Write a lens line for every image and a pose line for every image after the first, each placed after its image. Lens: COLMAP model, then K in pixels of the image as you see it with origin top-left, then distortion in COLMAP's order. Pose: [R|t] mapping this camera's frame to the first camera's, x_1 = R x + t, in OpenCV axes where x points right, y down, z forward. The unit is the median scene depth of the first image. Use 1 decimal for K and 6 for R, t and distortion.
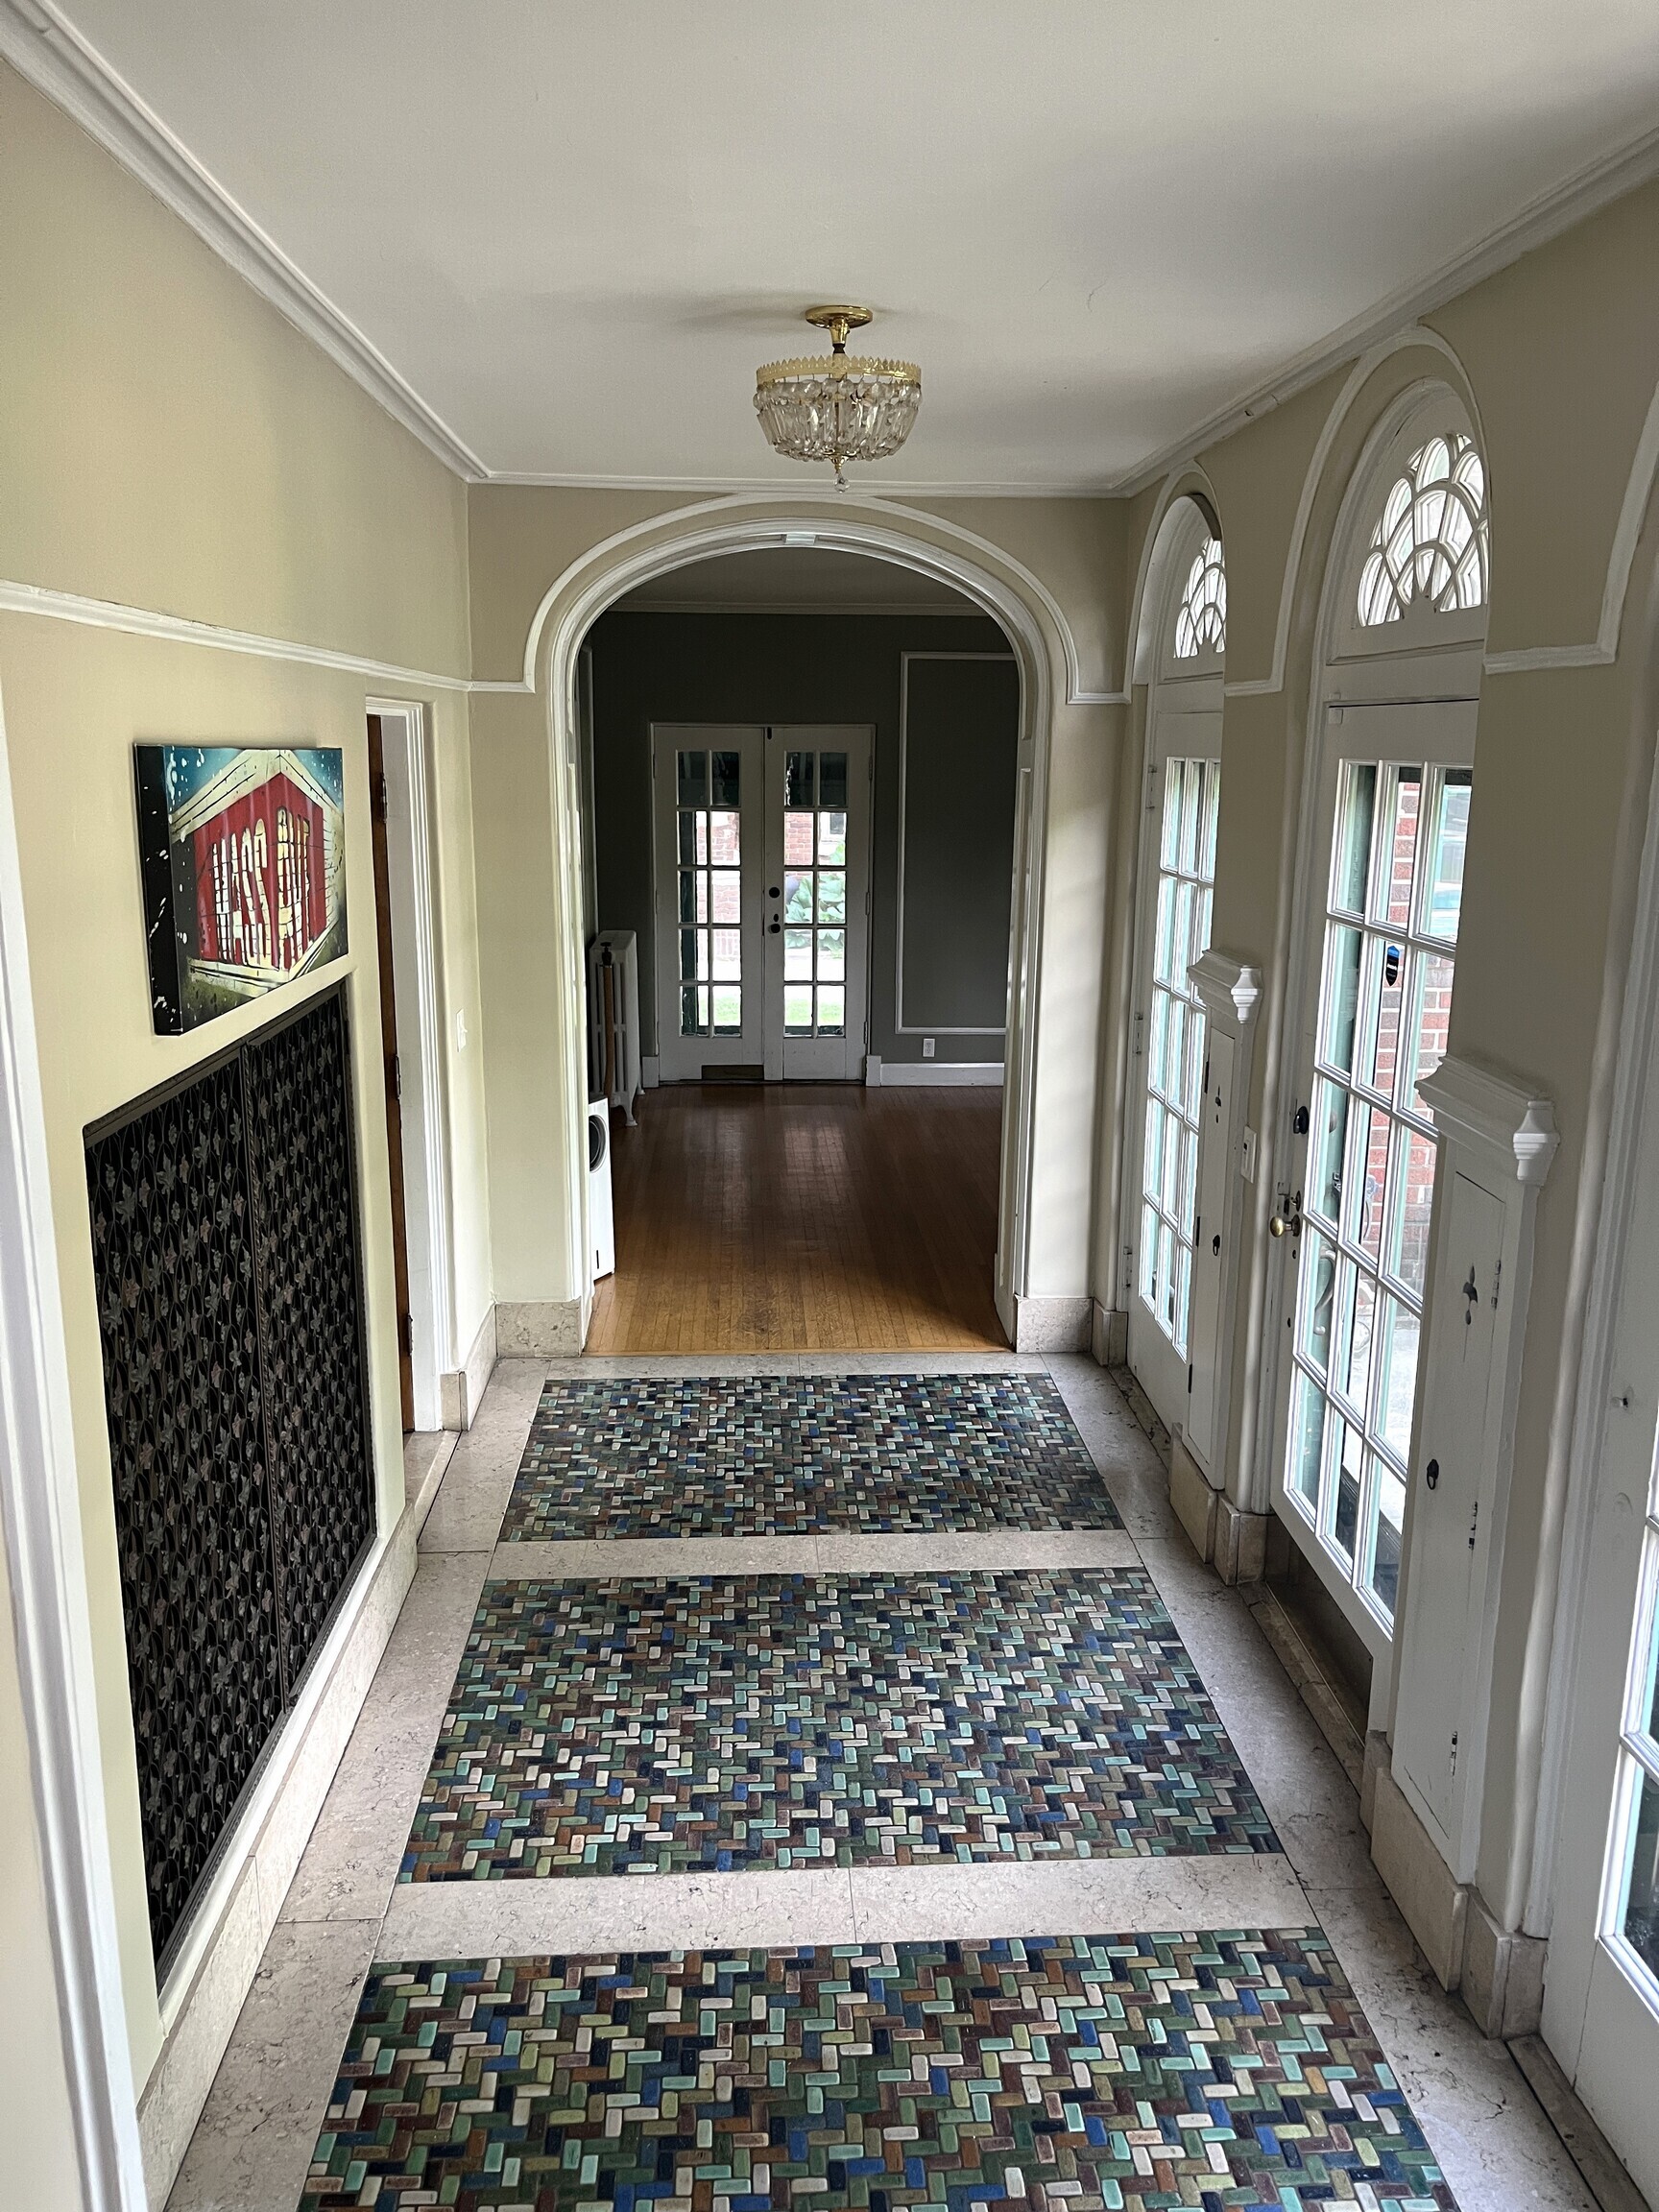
lens RADIAL K [[1530.7, 0, 829.5], [0, 1530.7, 1106.0], [0, 0, 1]] dist [-0.000361, -0.000067]
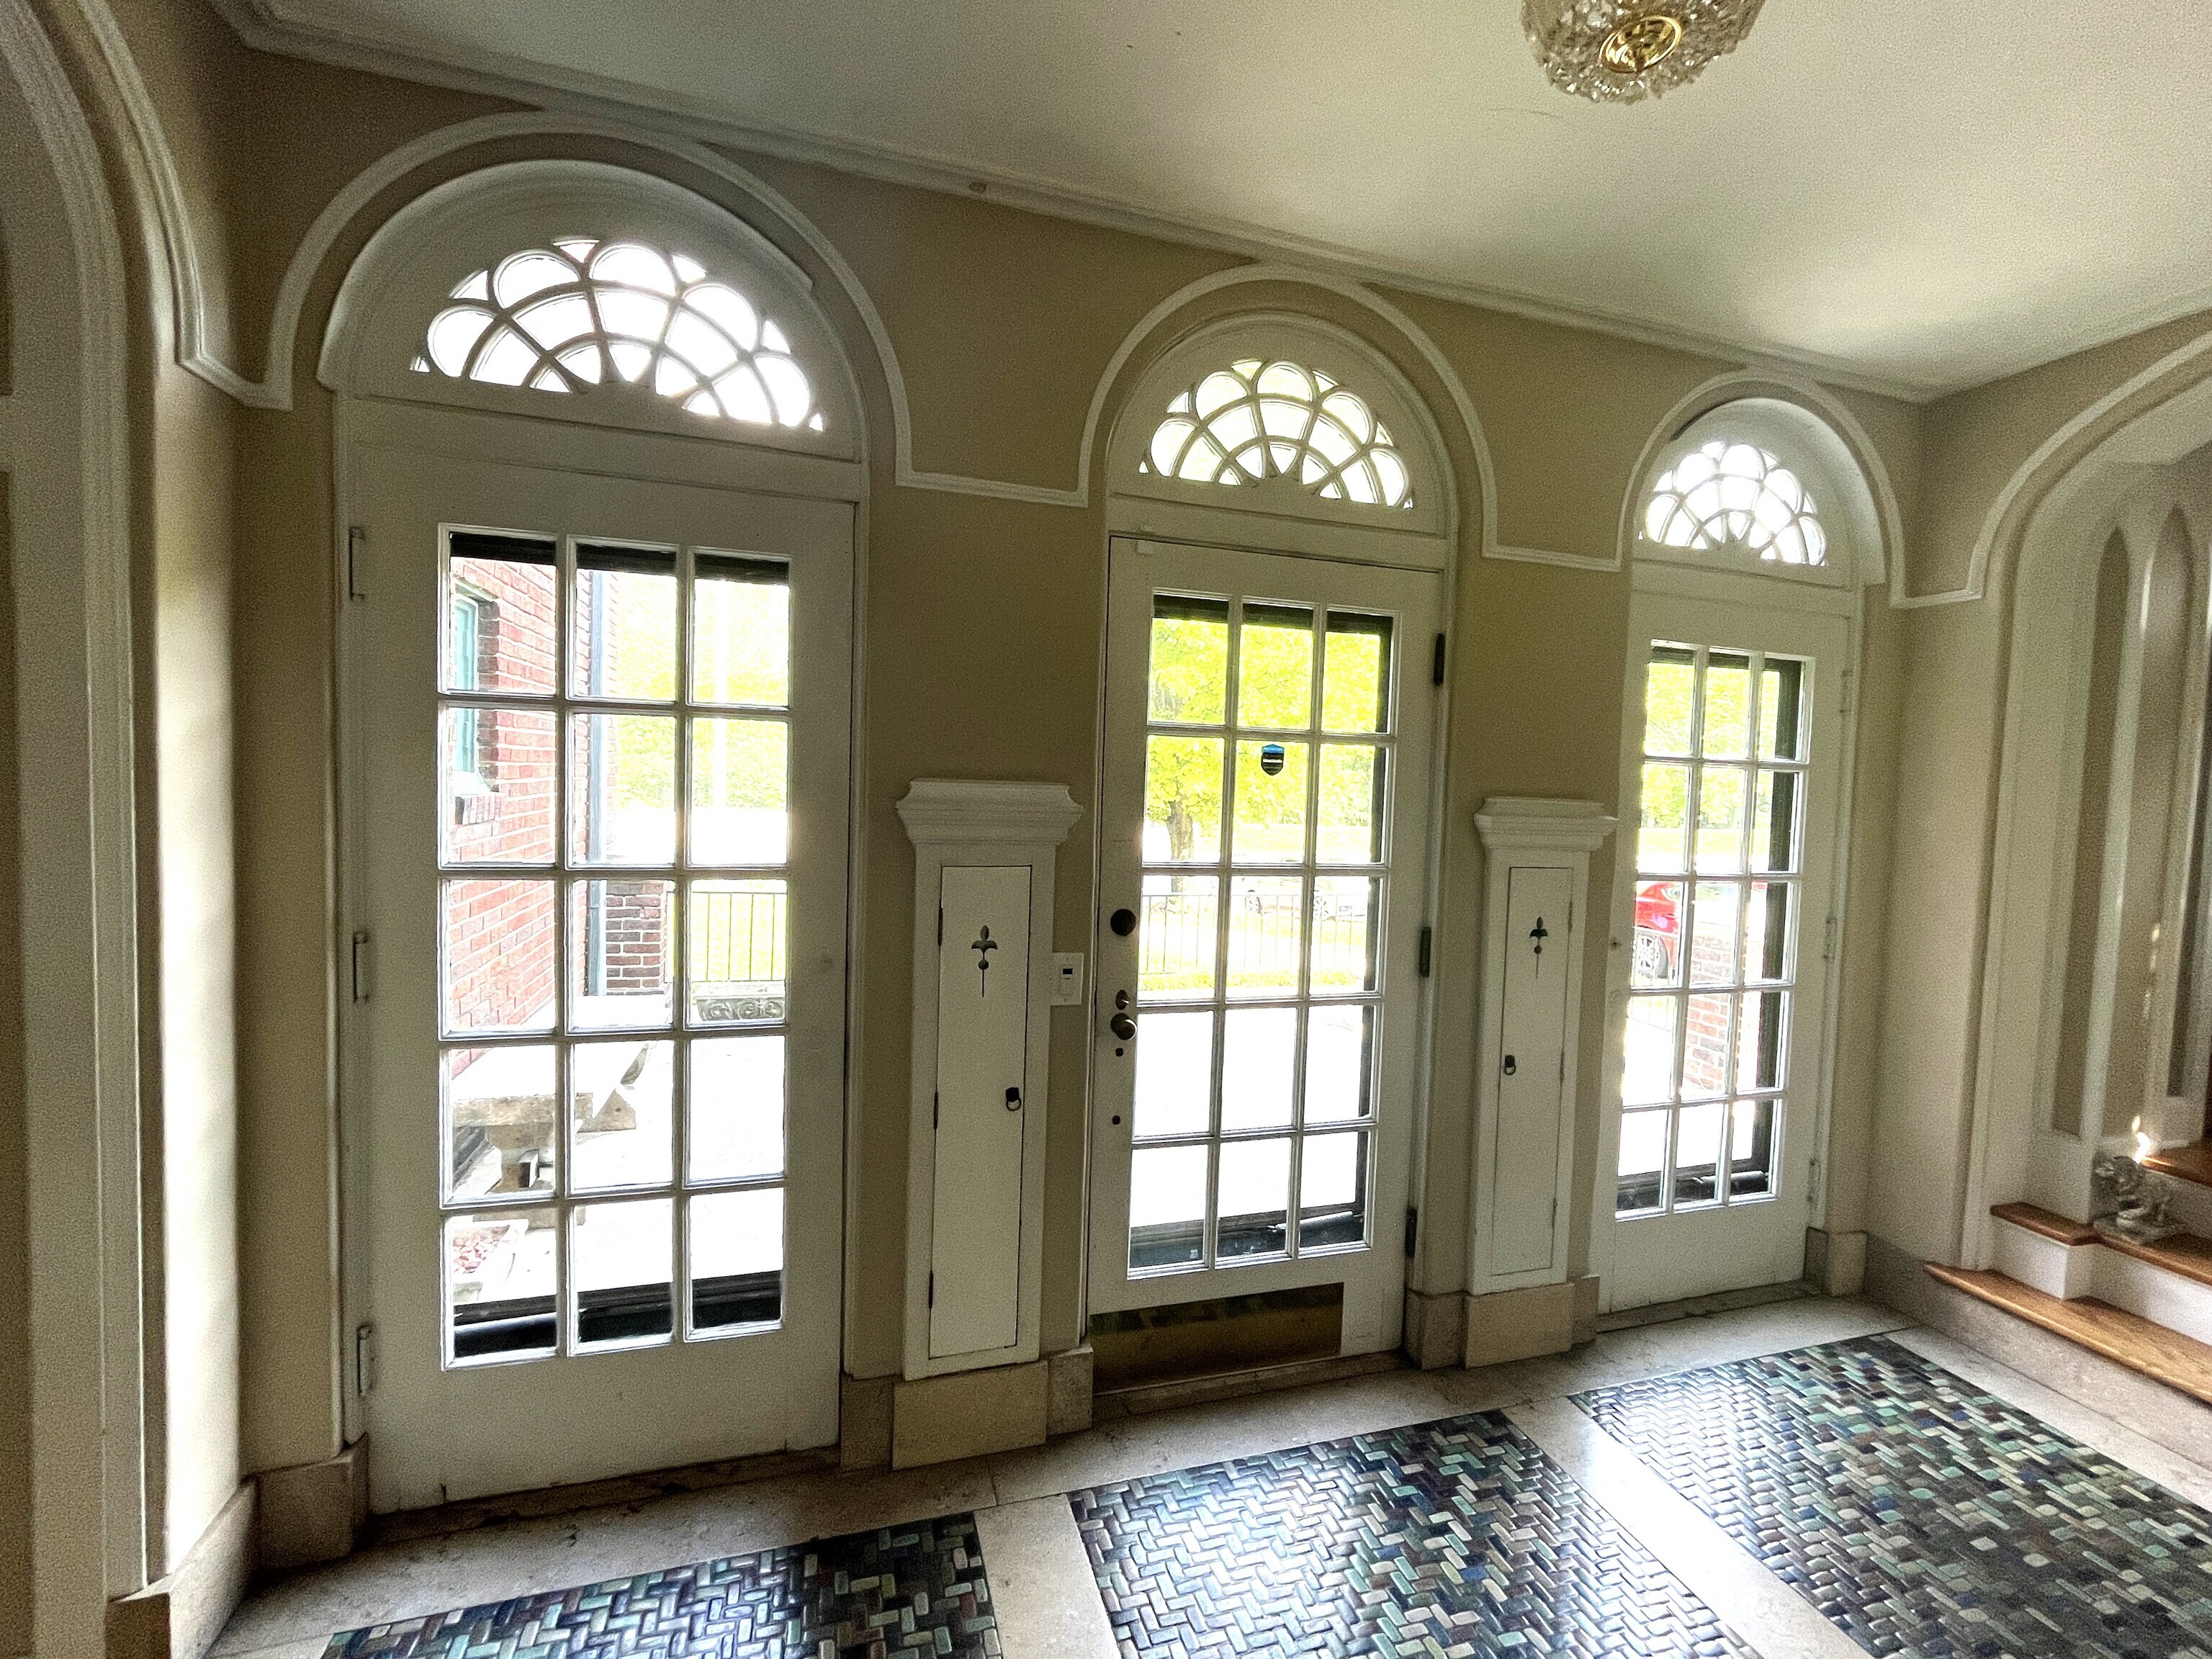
lens RADIAL K [[944.3, 0, 1106.0], [0, 944.3, 829.5], [0, 0, 1]] dist [-0.000231, 0.000070]
pose [[-0.246450, -0.070204, 0.966609, -0.268276], [0.160248, 0.980693, 0.112085, -0.107419], [-0.955815, 0.182520, -0.230442, 1.016623]]
